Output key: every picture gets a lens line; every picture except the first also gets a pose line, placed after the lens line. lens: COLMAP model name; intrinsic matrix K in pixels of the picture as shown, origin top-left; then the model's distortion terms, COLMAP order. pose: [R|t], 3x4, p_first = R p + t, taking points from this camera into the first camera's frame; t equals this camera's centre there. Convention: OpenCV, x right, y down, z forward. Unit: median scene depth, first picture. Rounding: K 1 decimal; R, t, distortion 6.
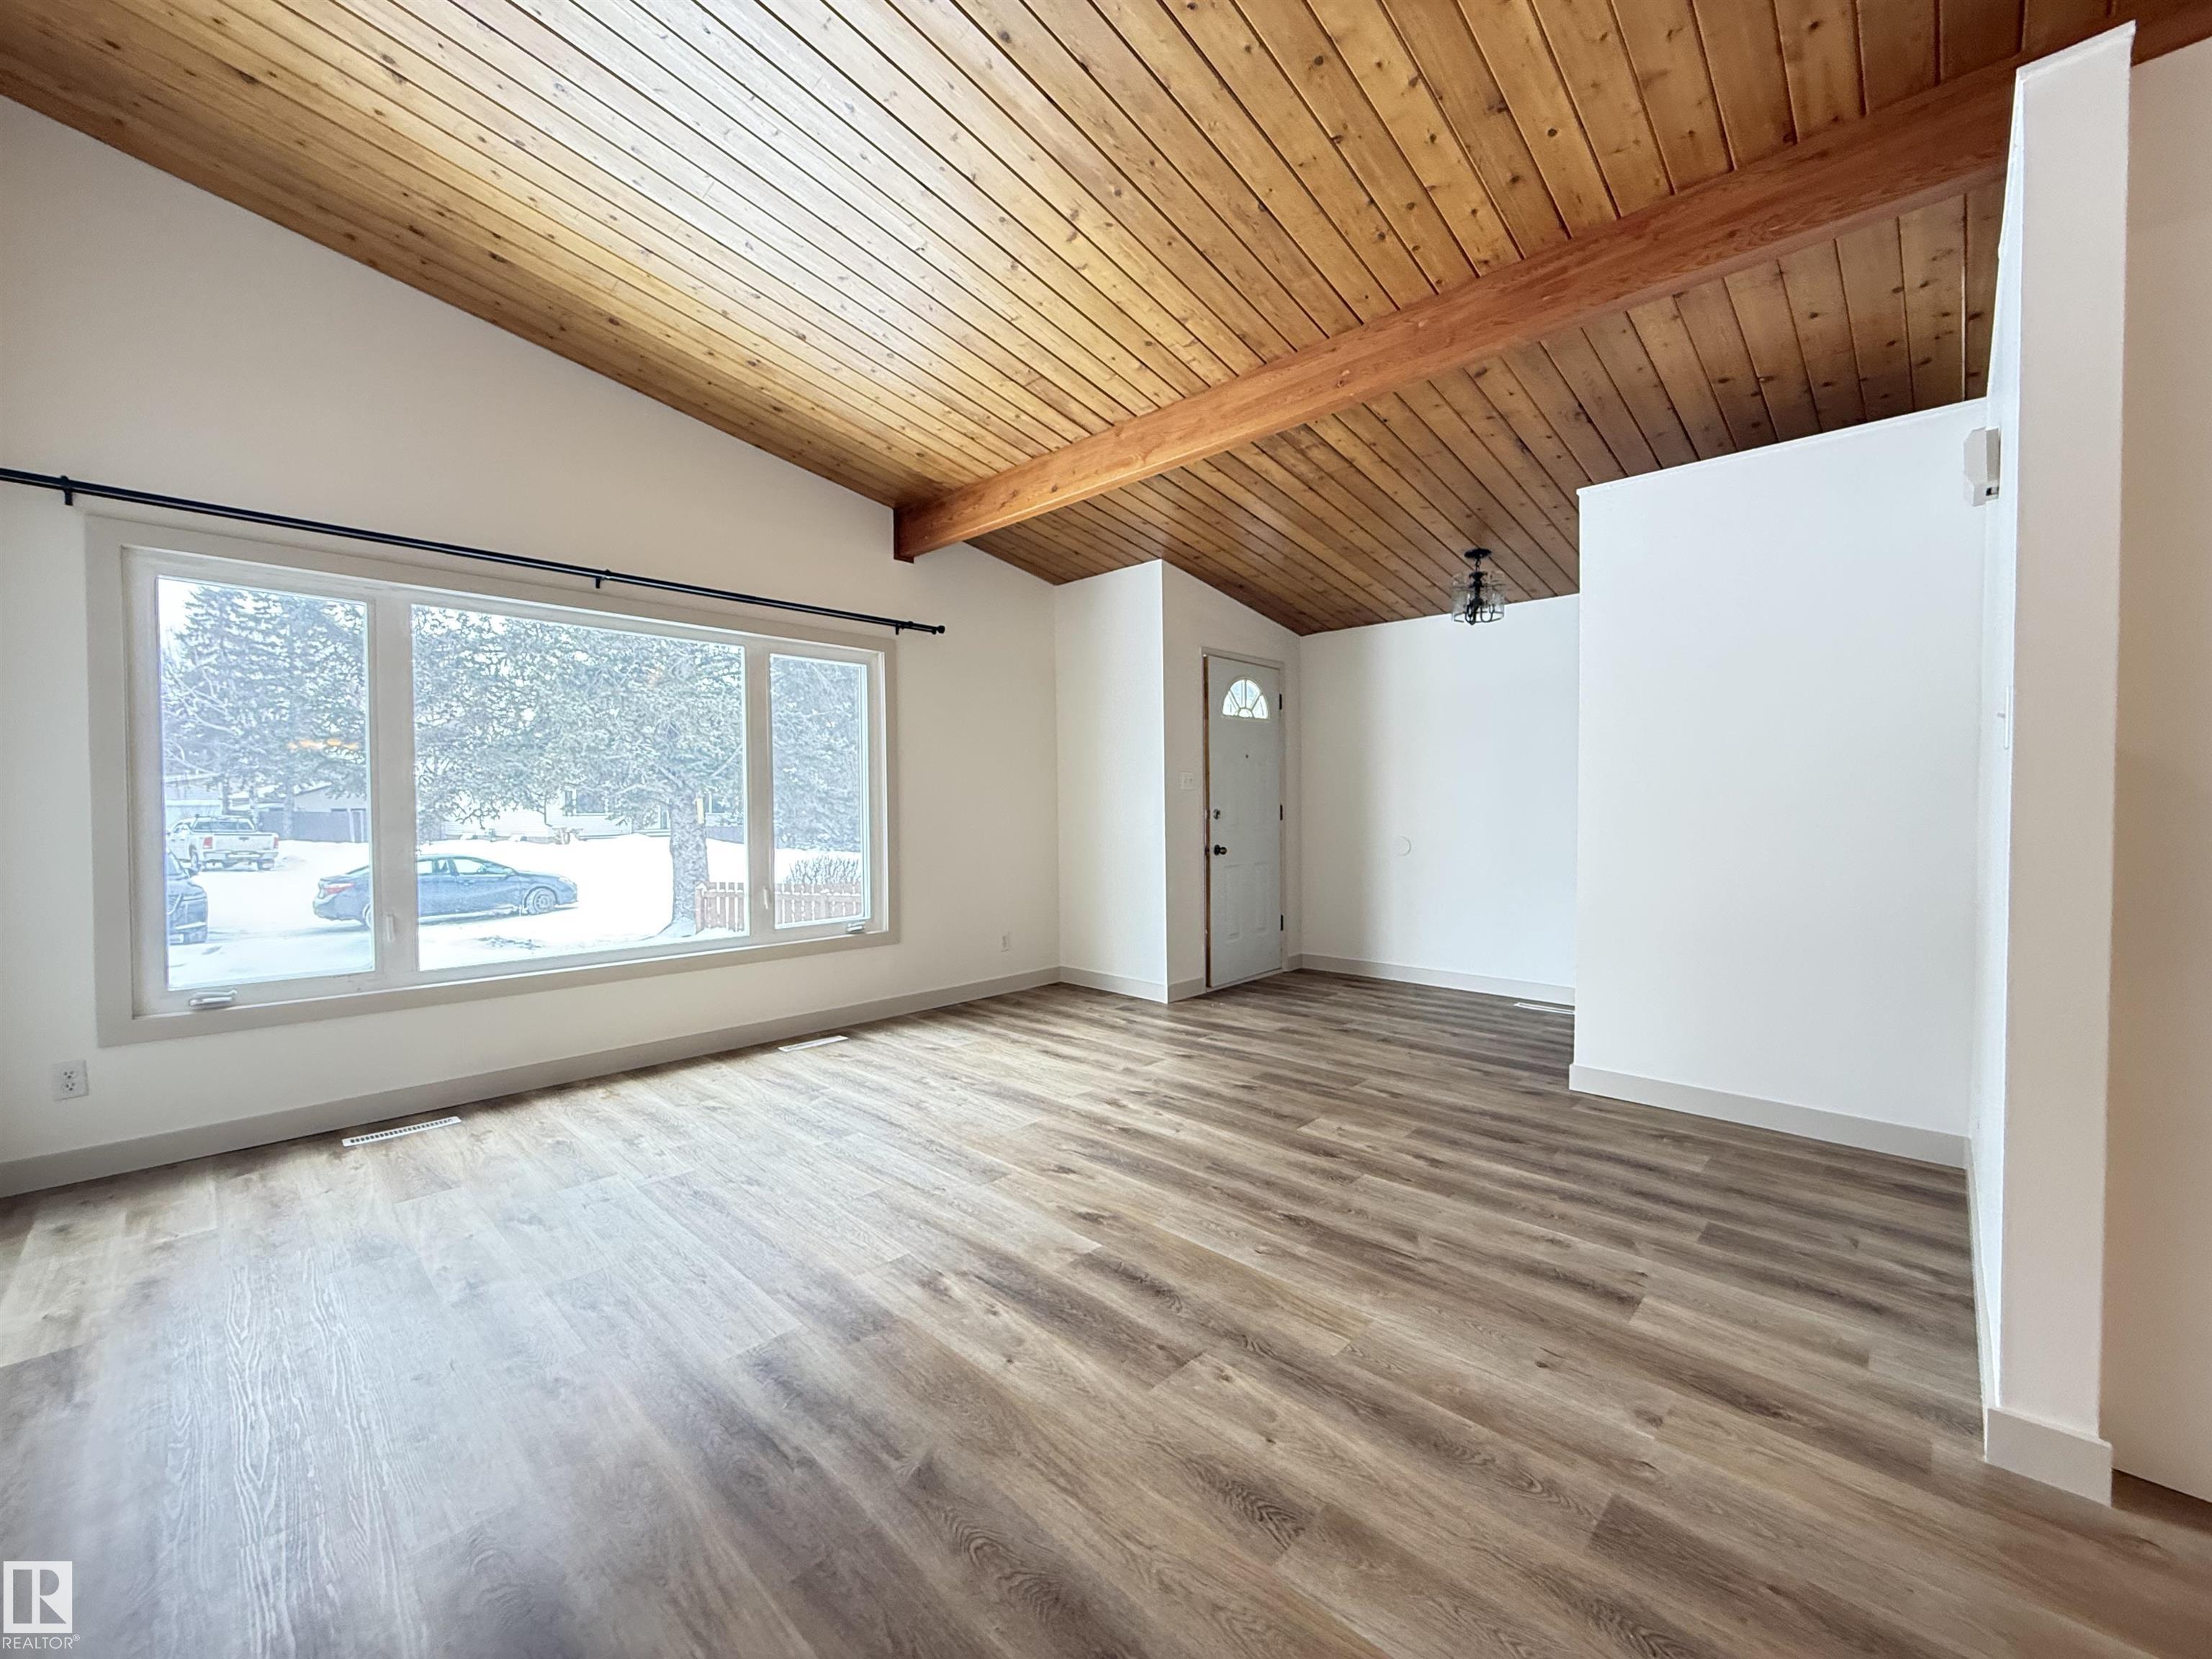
lens RADIAL K [[880.6, 0, 1098.9], [0, 880.6, 827.7], [0, 0, 1]] dist [-0.000857, -0.000090]
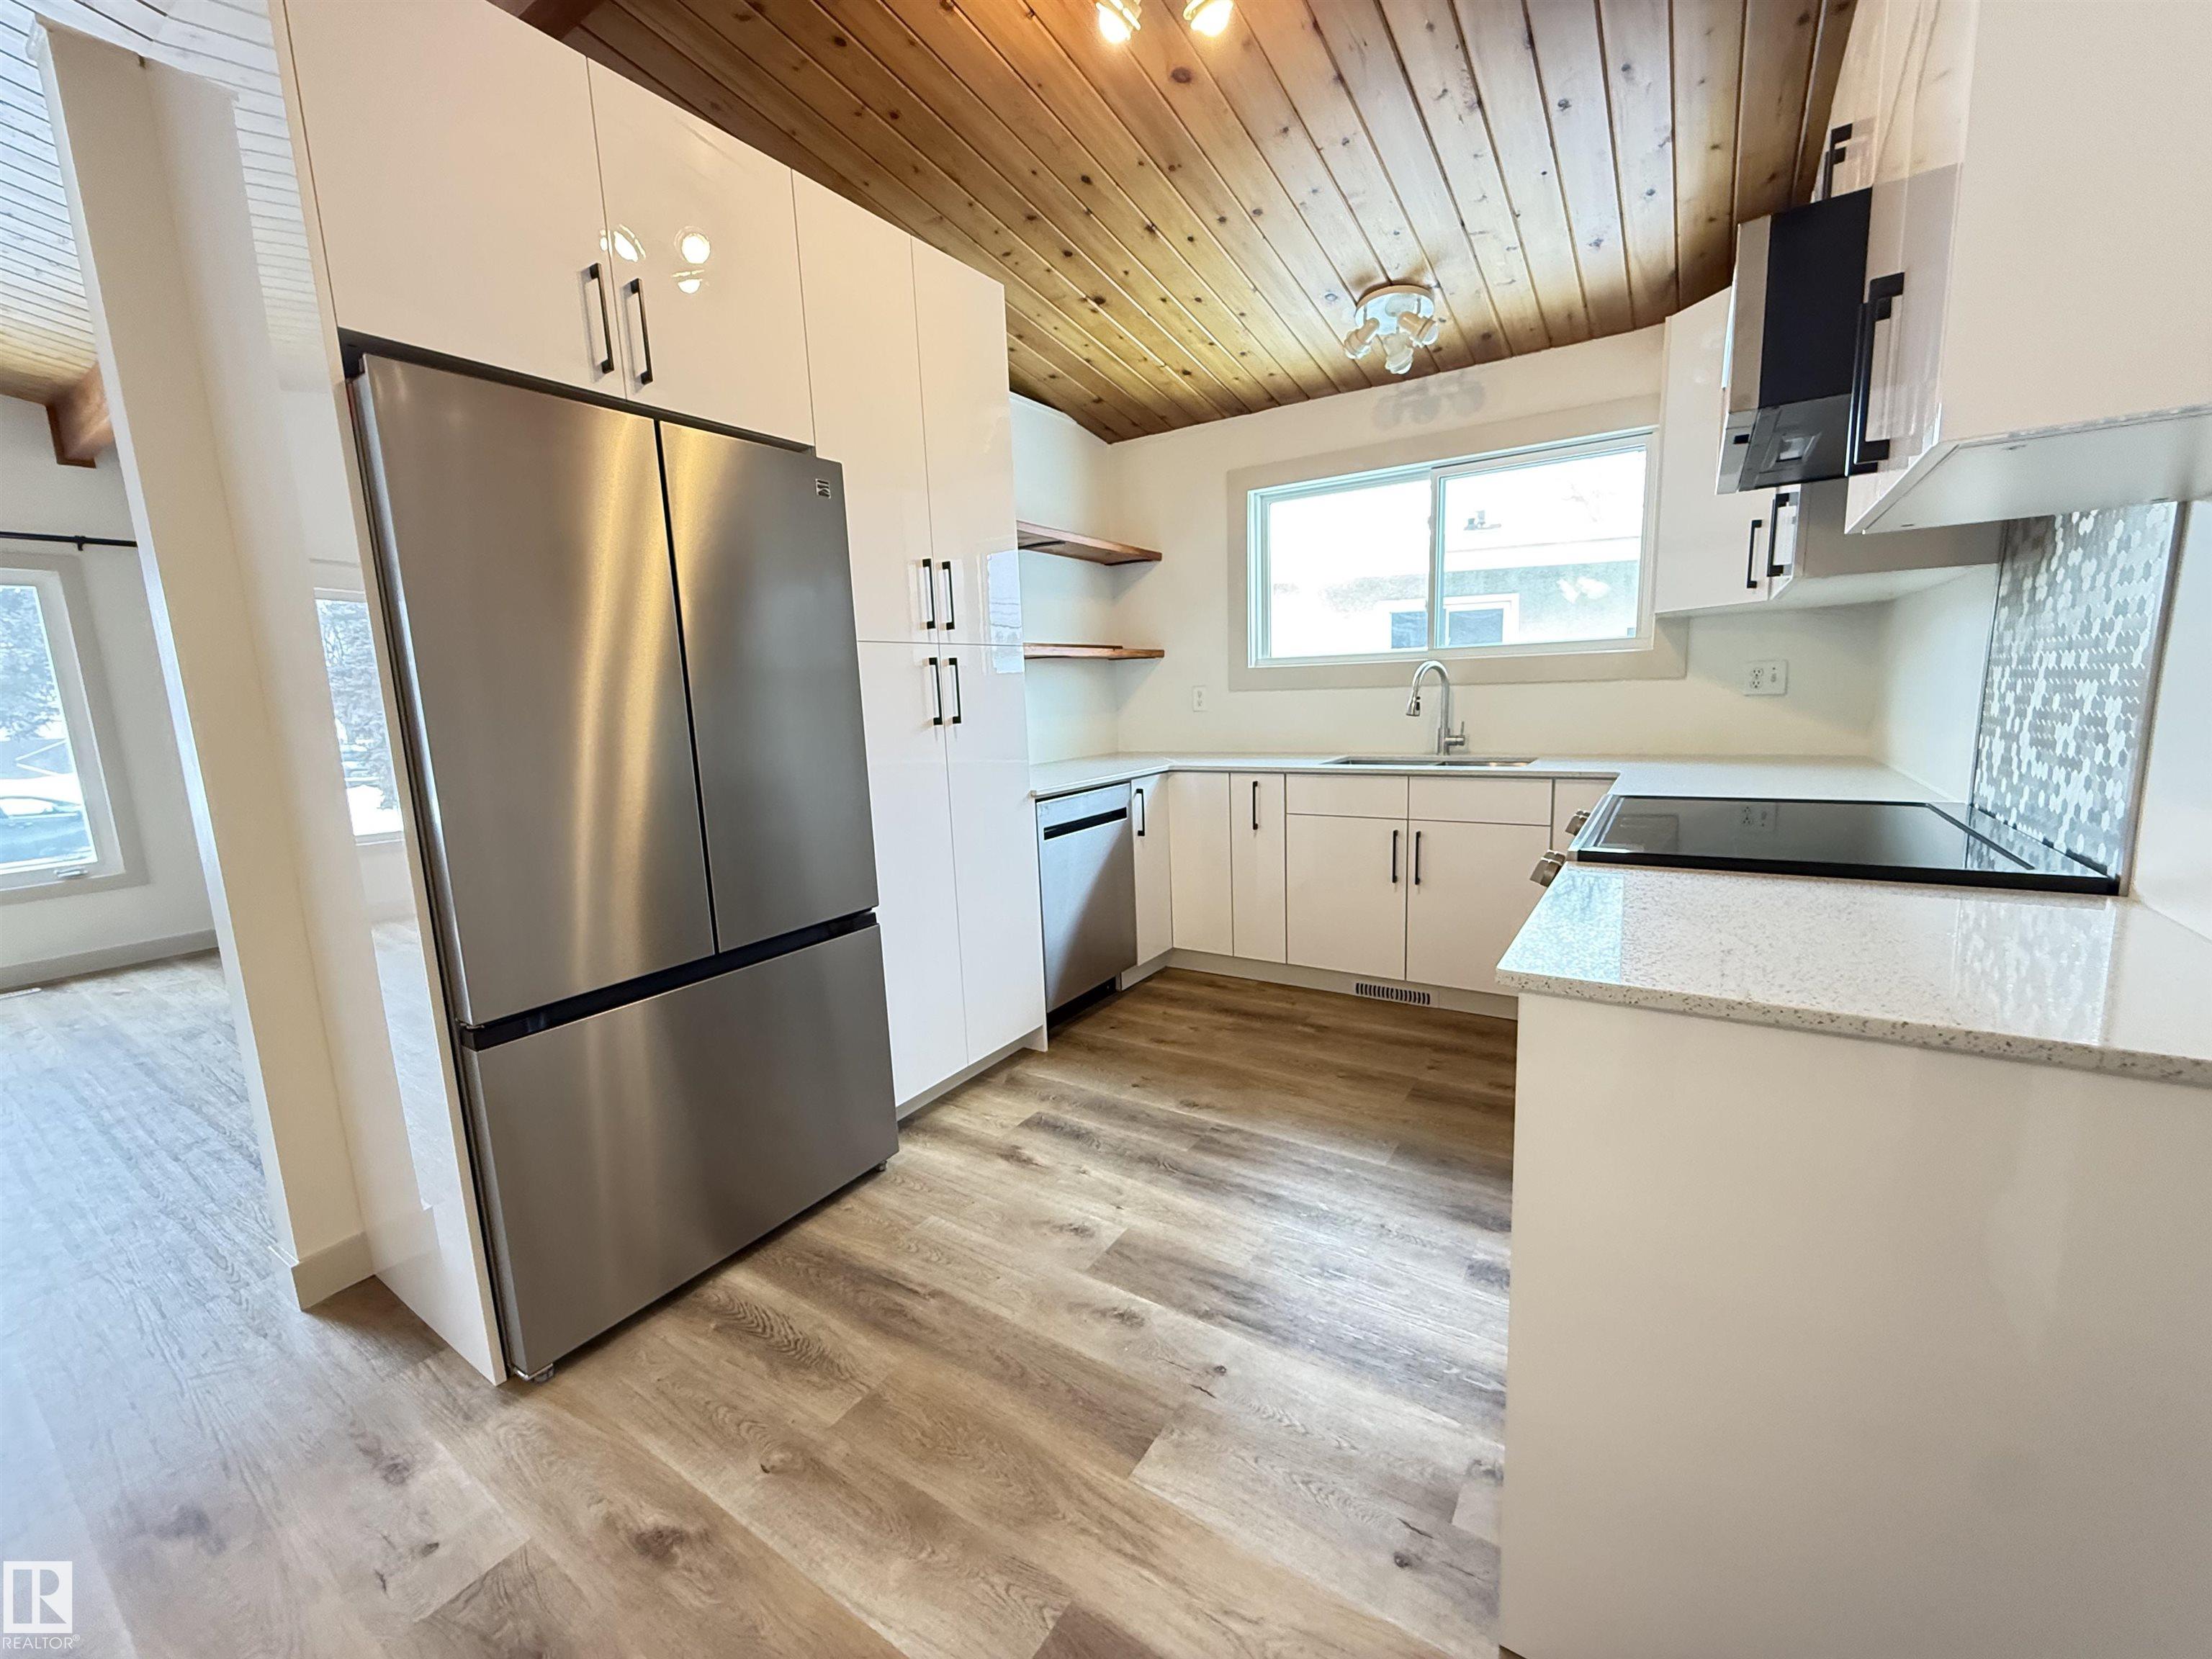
lens RADIAL K [[878.8, 0, 1098.1], [0, 878.8, 827.4], [0, 0, 1]] dist [-0.000895, -0.000188]
pose [[0.982584, -0.067634, 0.173072, 0.914591], [0.044802, 0.990159, 0.132584, -0.015160], [-0.180336, -0.122521, 0.975944, -0.154845]]
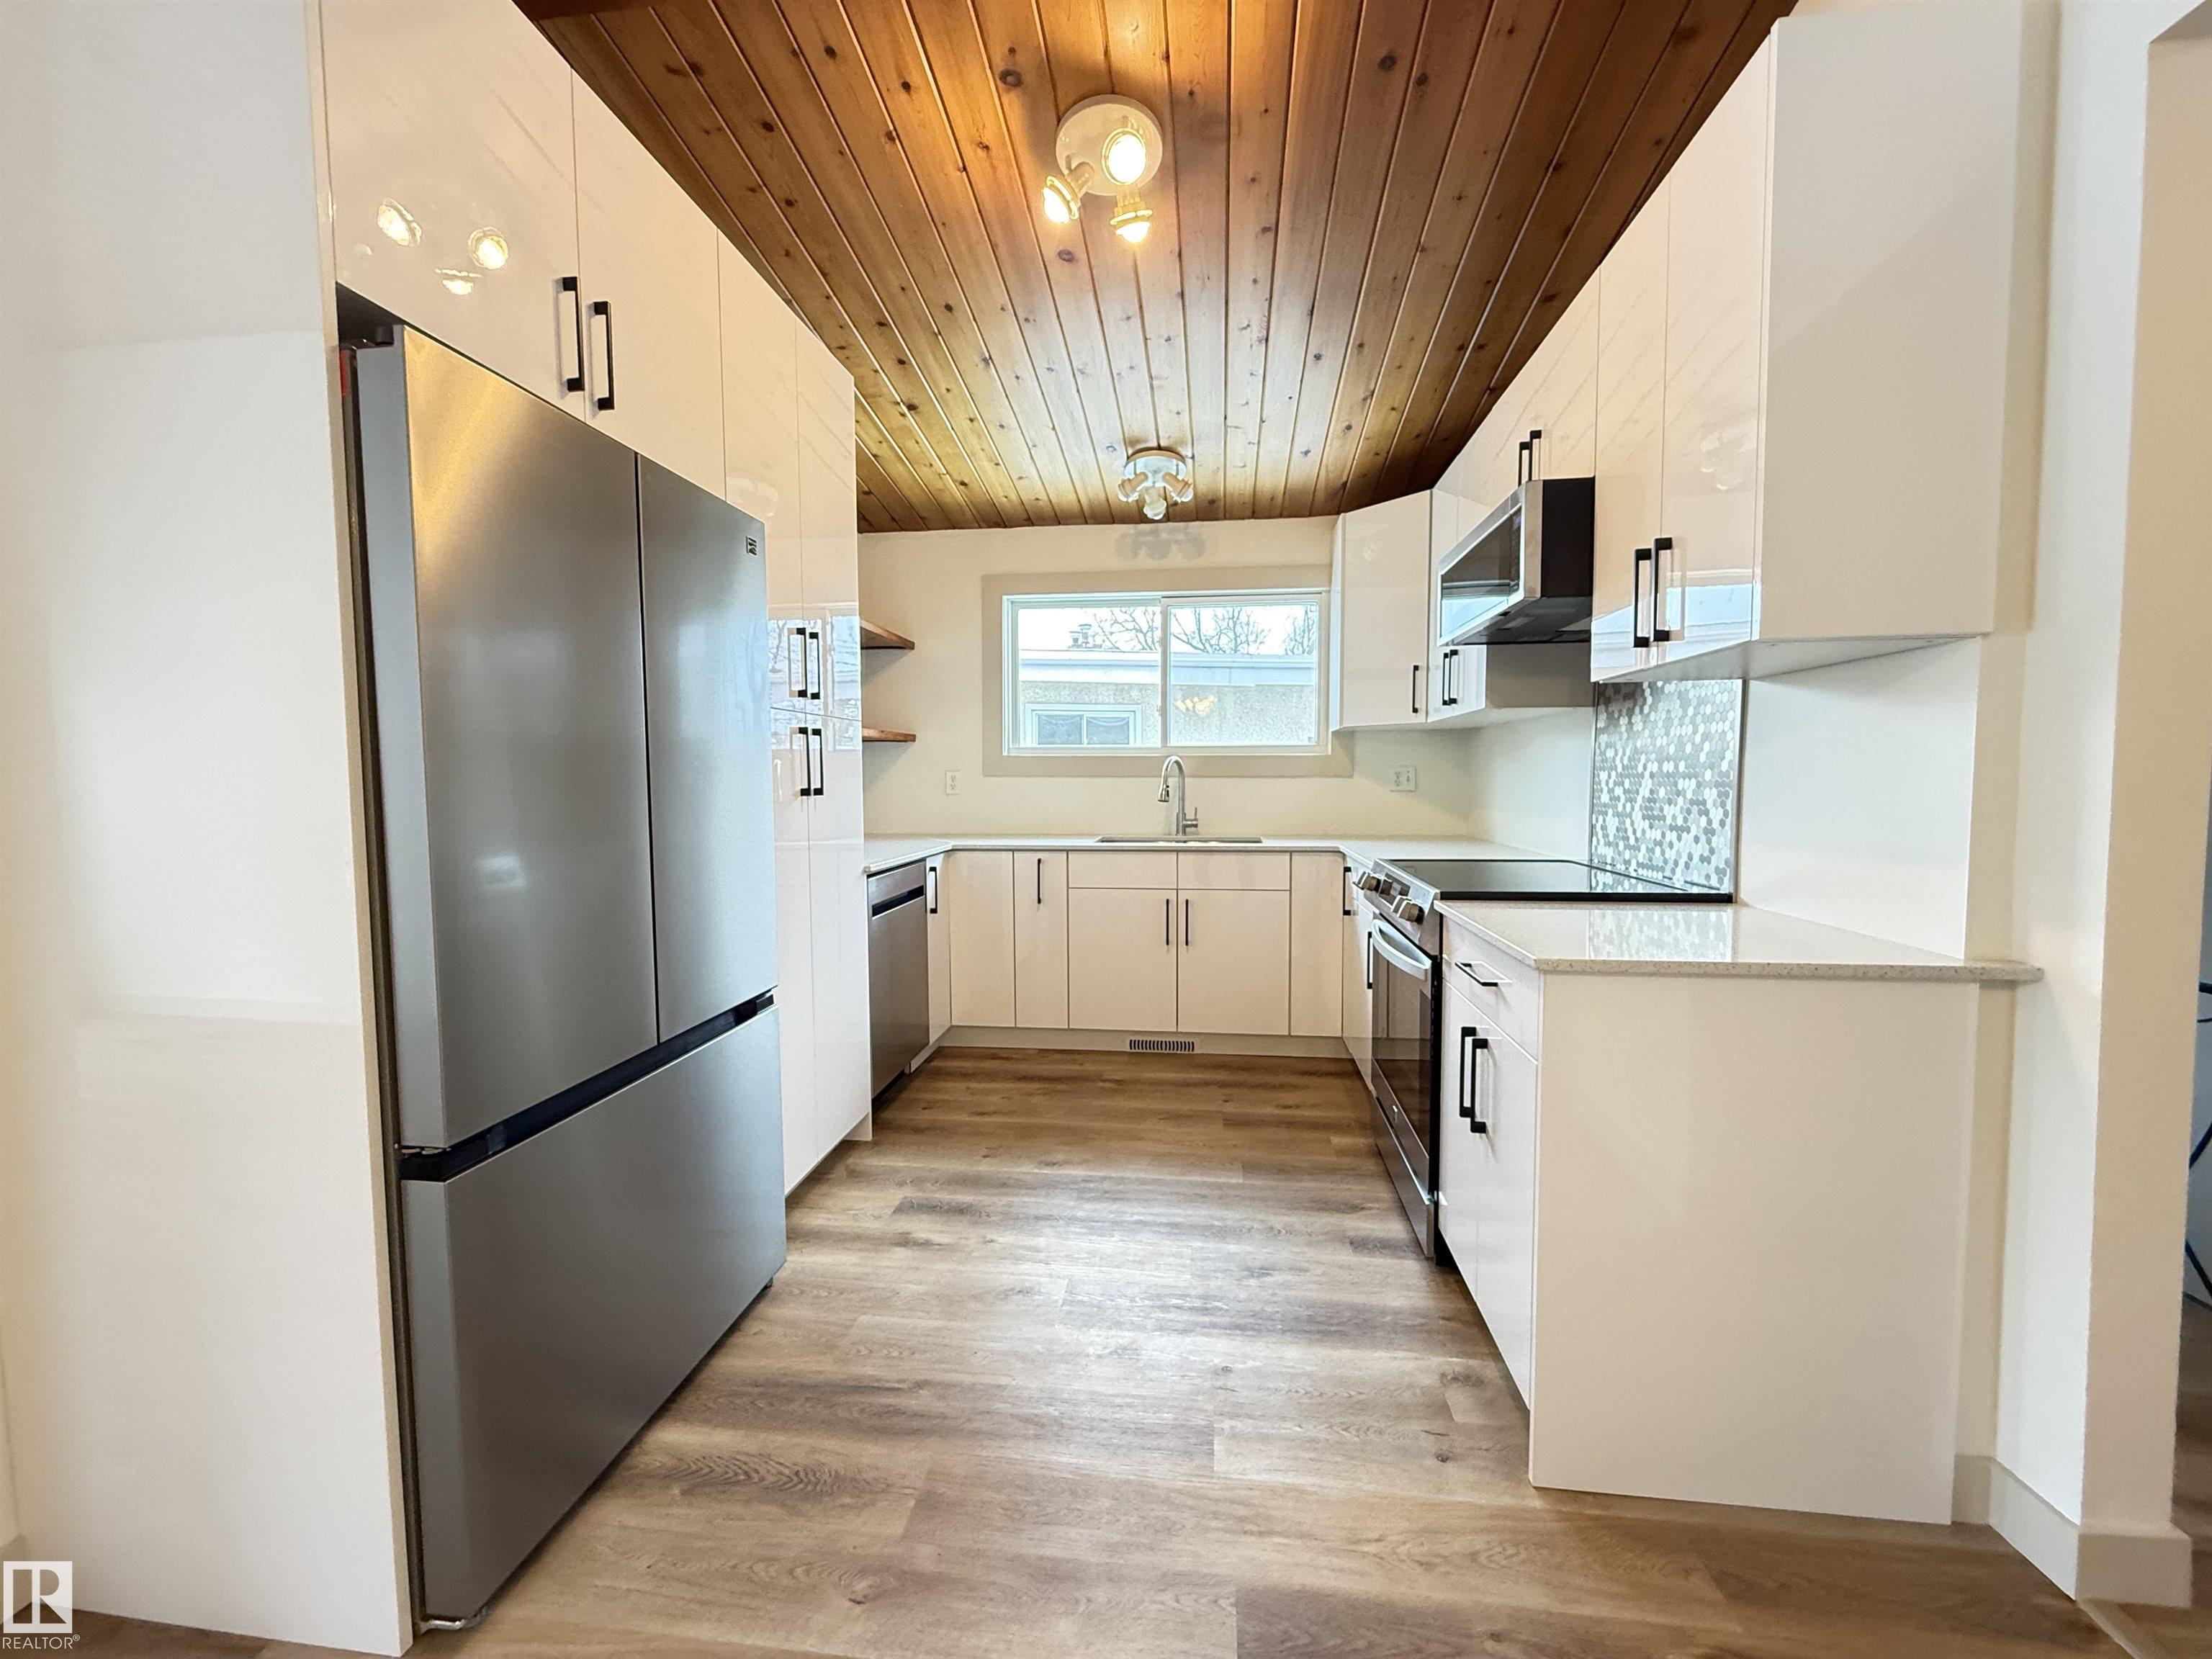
lens RADIAL K [[878.8, 0, 1098.1], [0, 878.8, 827.4], [0, 0, 1]] dist [-0.000895, -0.000188]
pose [[0.801625, -0.040537, 0.596451, 0.681862], [0.019435, 0.998938, 0.041770, -0.008382], [-0.597511, -0.021891, 0.801562, -0.110554]]
